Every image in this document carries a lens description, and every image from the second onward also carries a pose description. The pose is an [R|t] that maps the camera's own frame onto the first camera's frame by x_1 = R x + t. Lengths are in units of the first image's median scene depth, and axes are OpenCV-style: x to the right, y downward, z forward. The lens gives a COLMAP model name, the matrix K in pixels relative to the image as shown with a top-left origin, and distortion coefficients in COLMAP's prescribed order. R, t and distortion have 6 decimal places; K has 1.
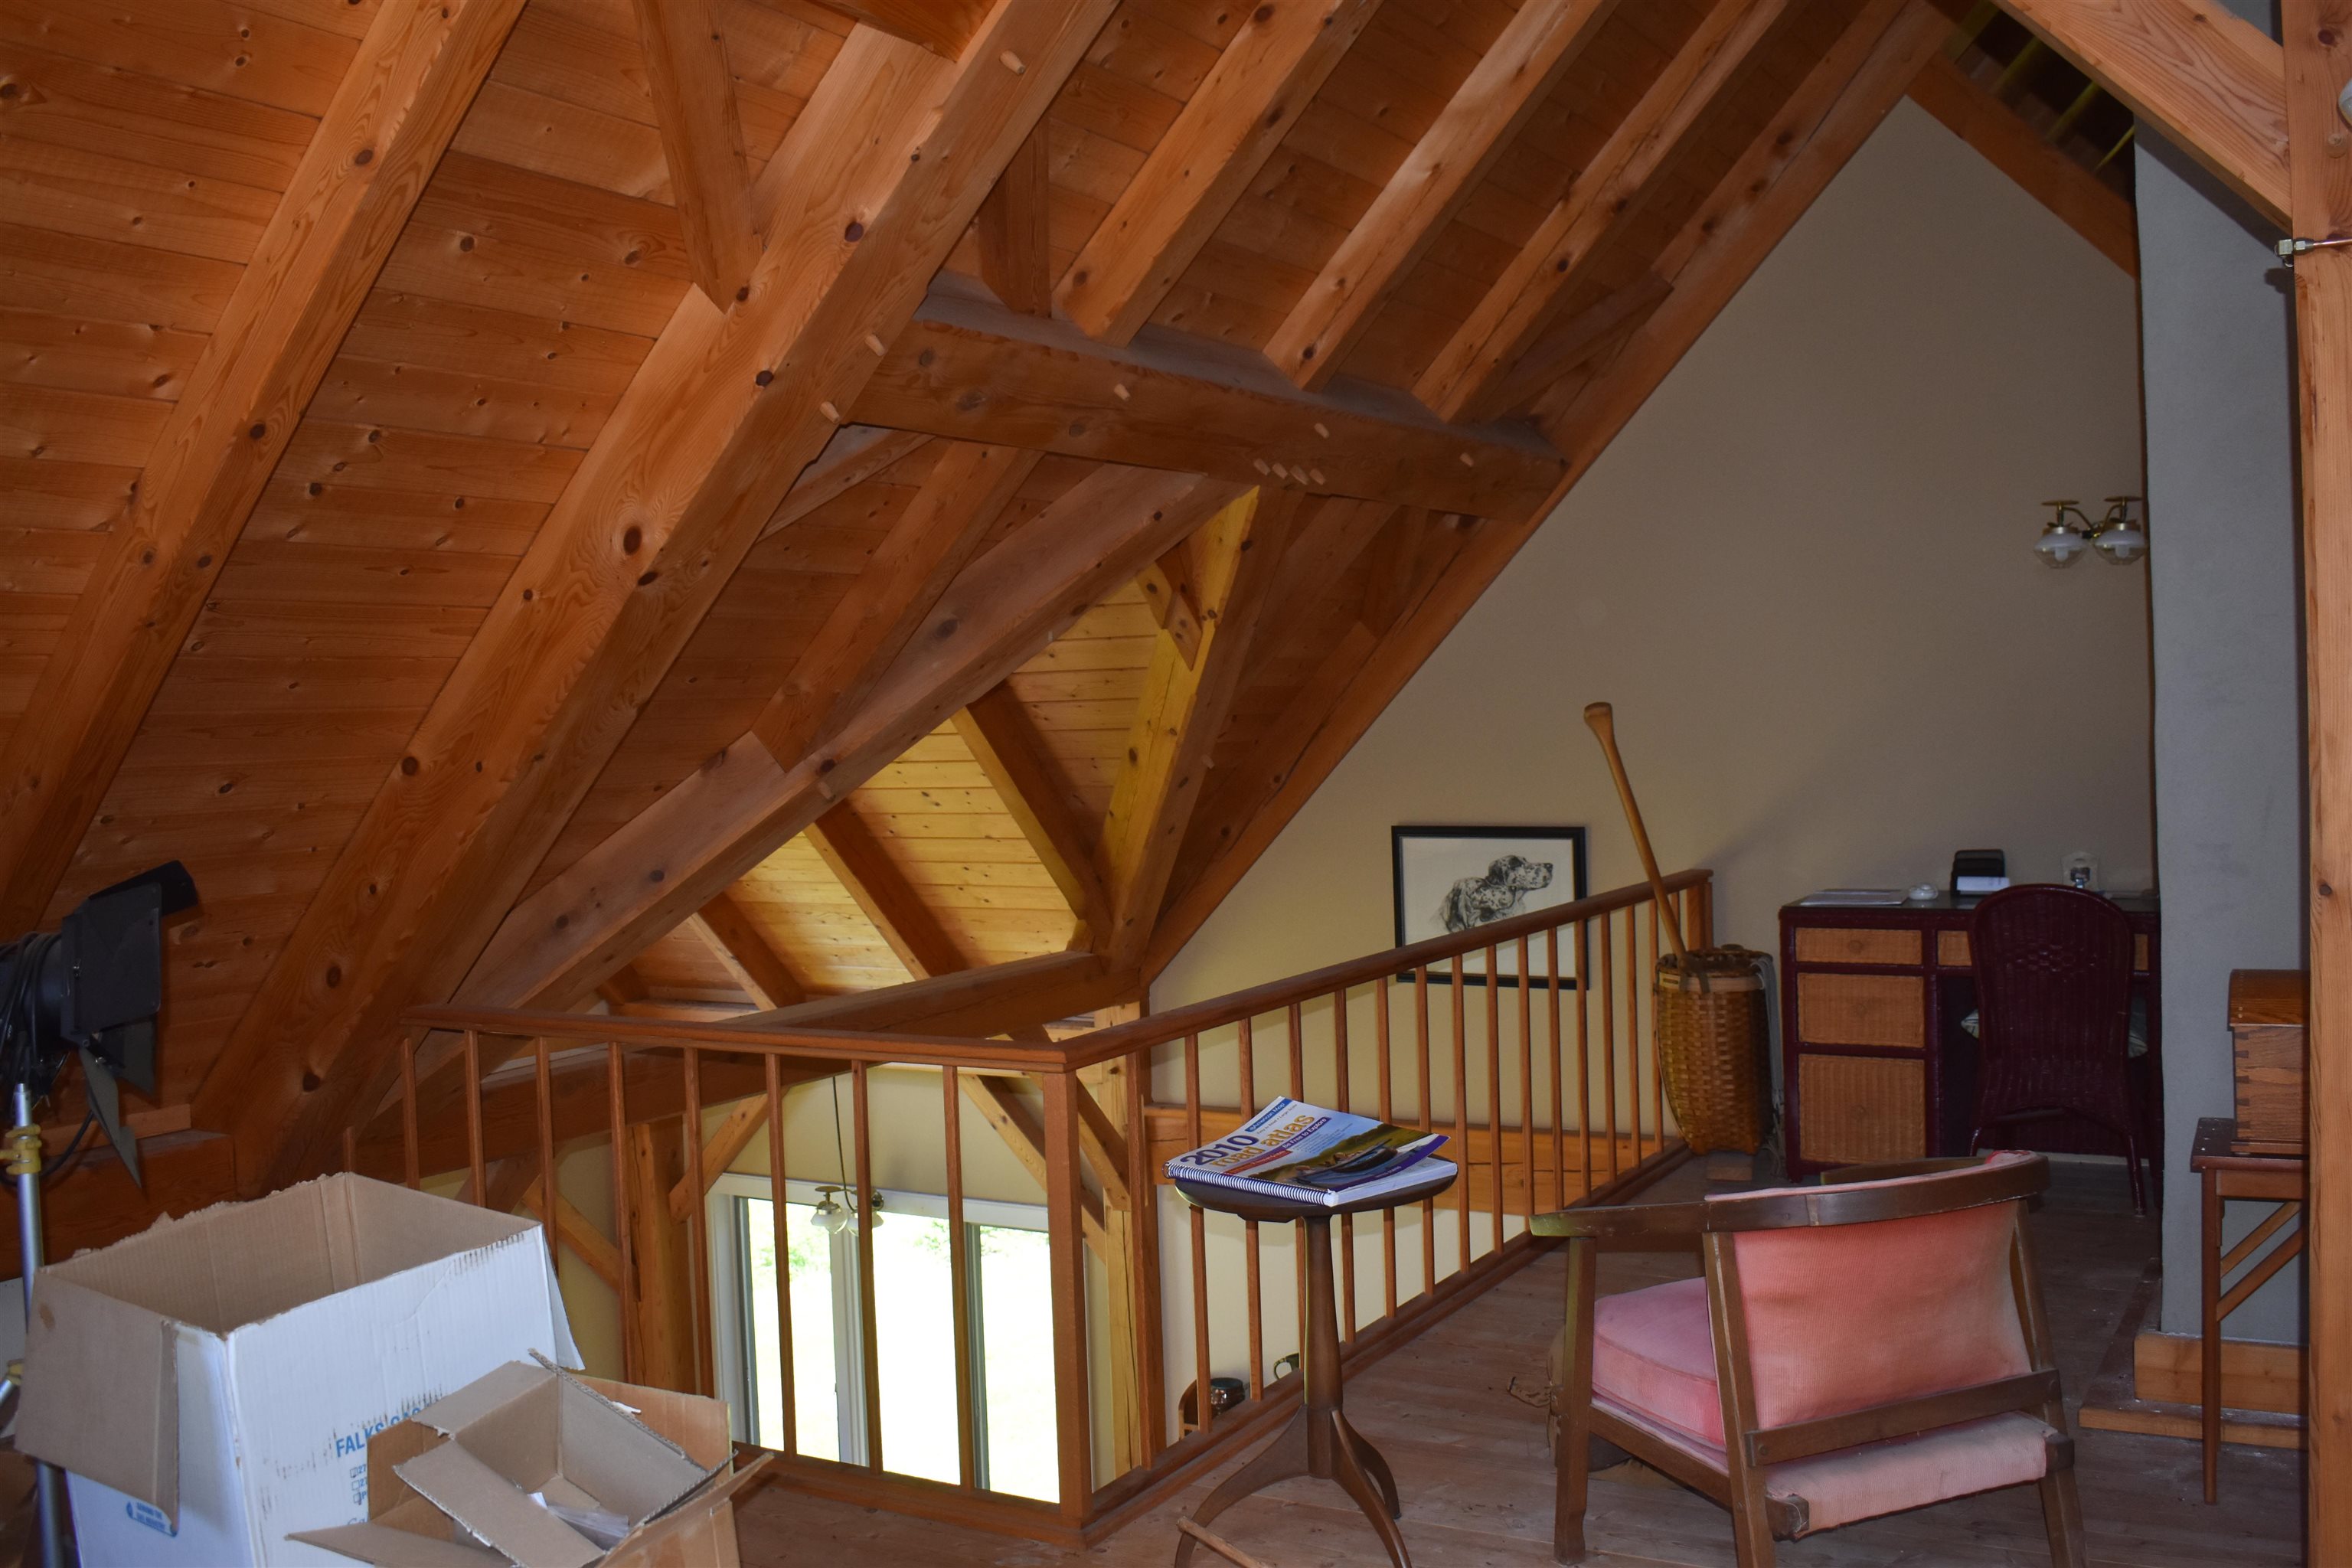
lens RADIAL K [[2234.5, 0, 1170.8], [0, 2234.5, 790.2], [0, 0, 1]] dist [-0.067317, 0.000000]
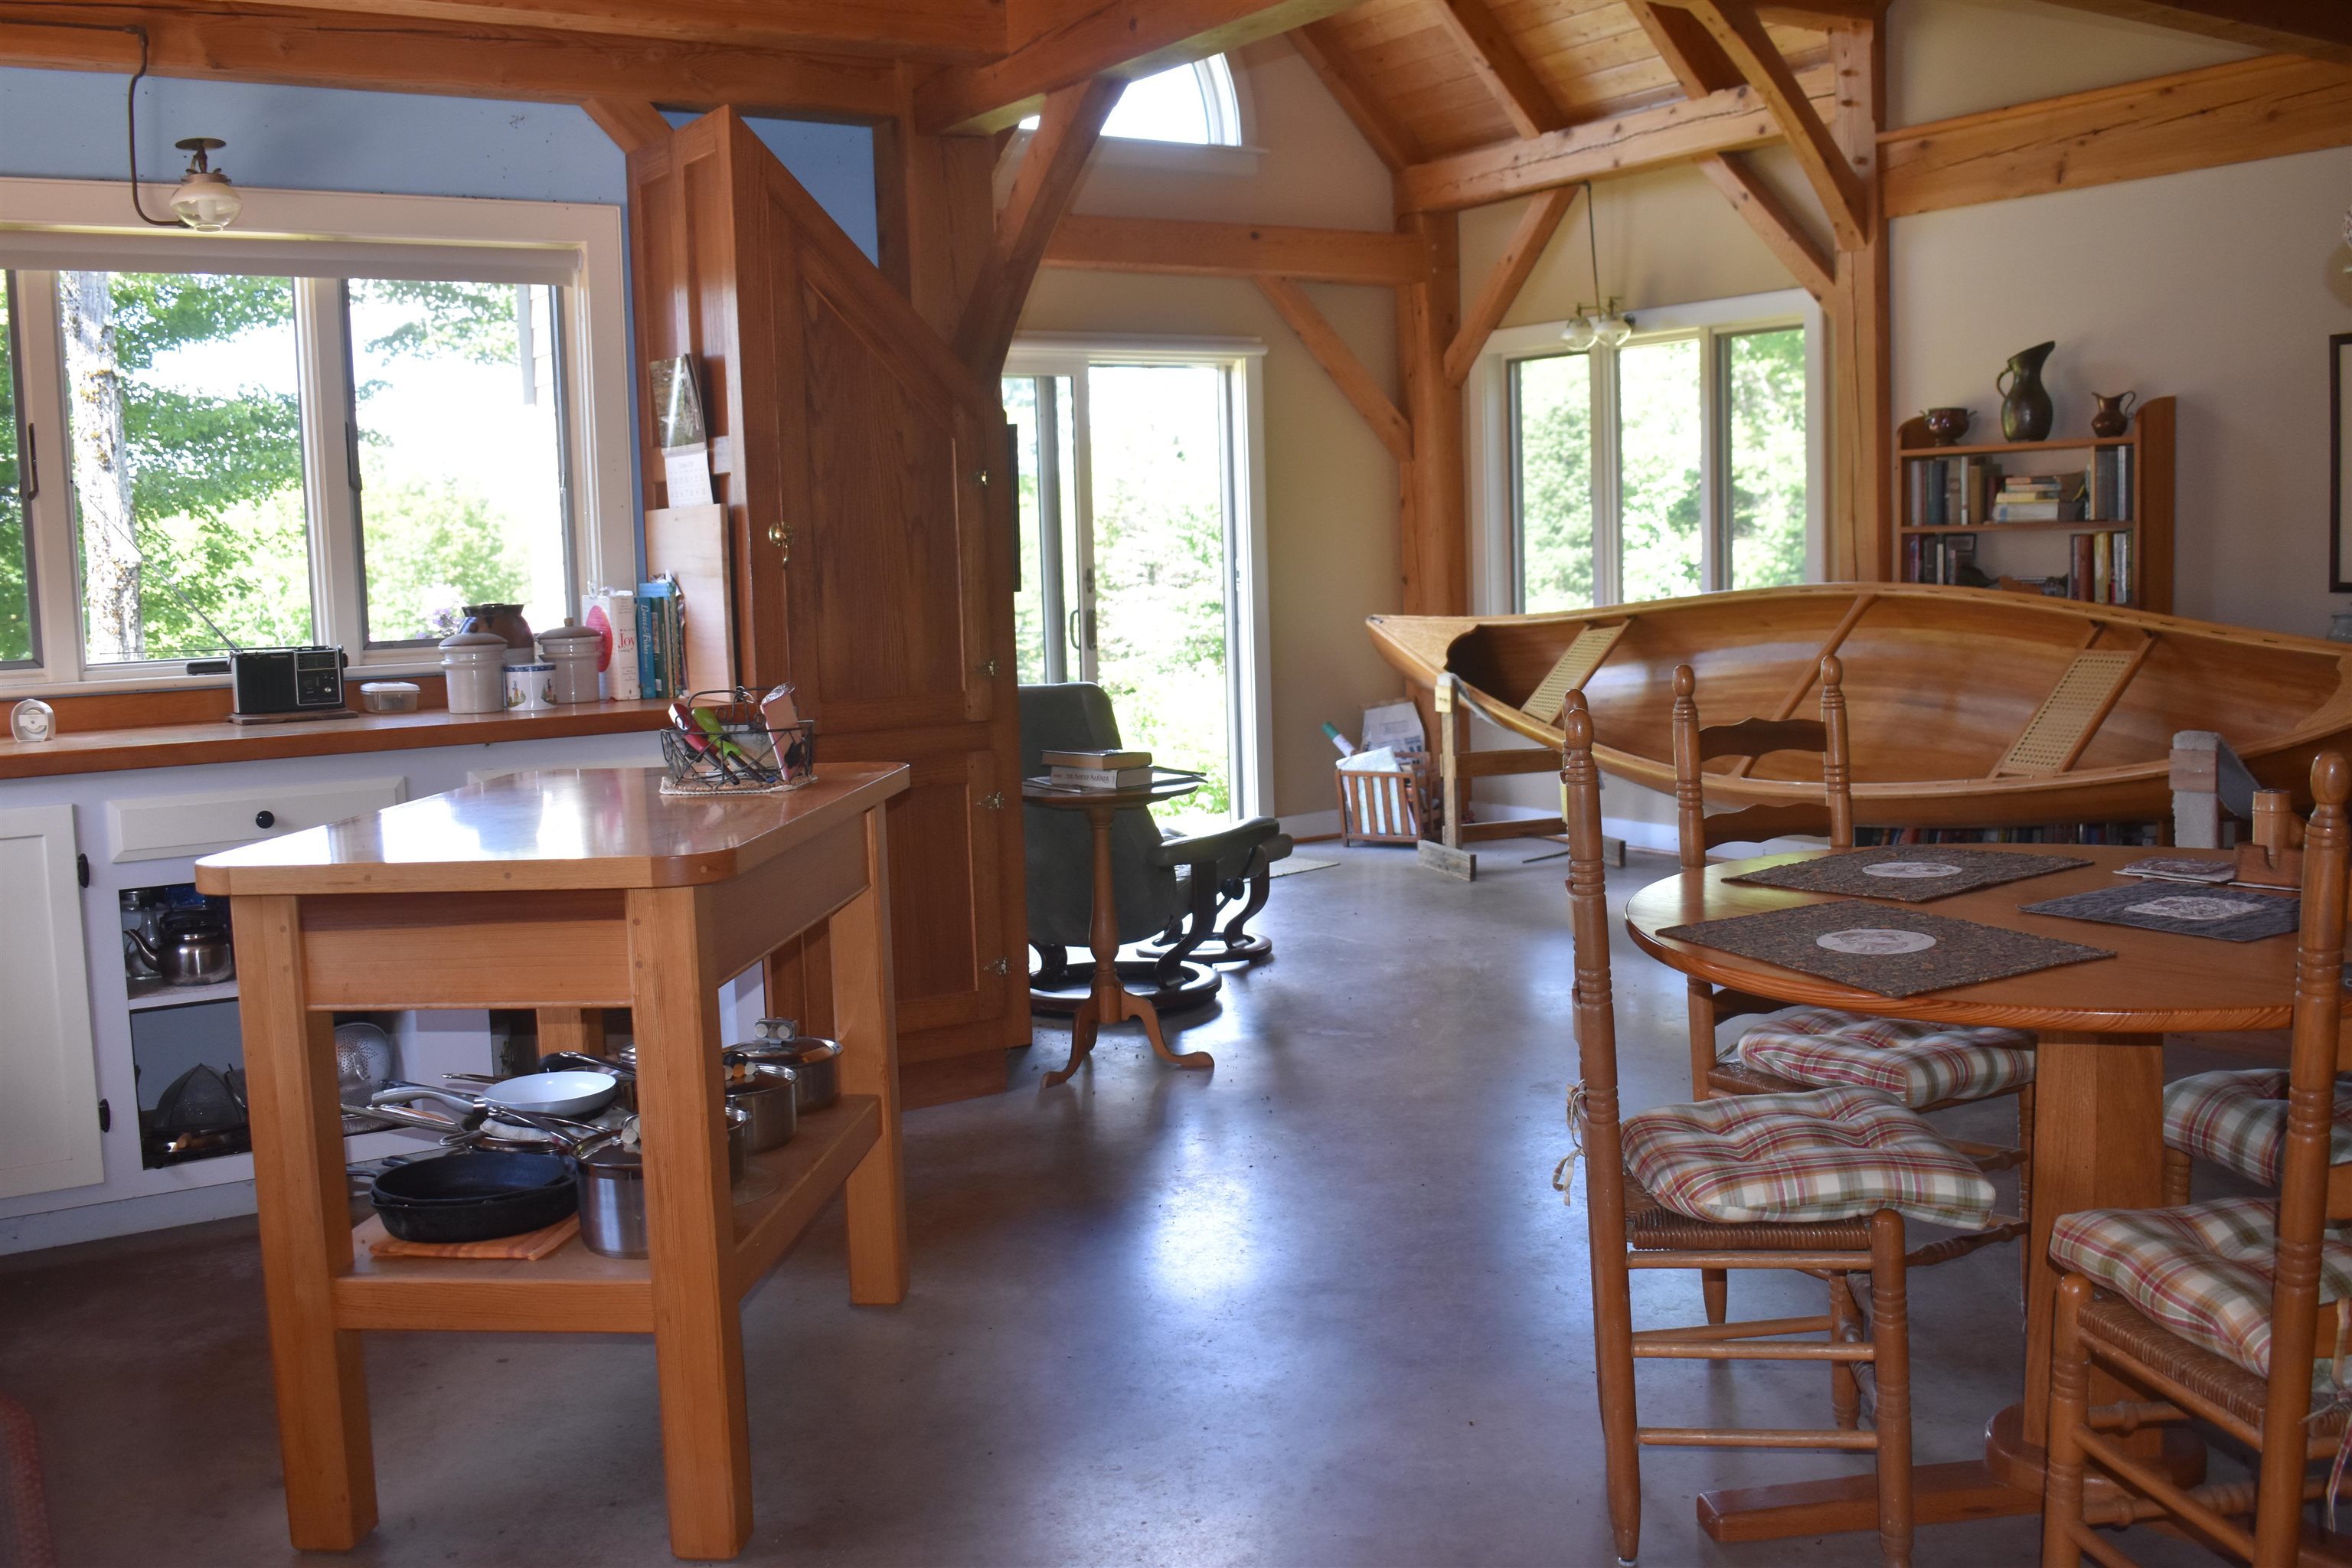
lens RADIAL K [[2234.5, 0, 1171.2], [0, 2234.5, 782.0], [0, 0, 1]] dist [-0.067317, 0.000000]
pose [[0.896730, 0.052334, -0.439473, 0.131801], [-0.016781, 0.996291, 0.084401, 0.309697], [0.442260, -0.068311, 0.894282, 0.007651]]
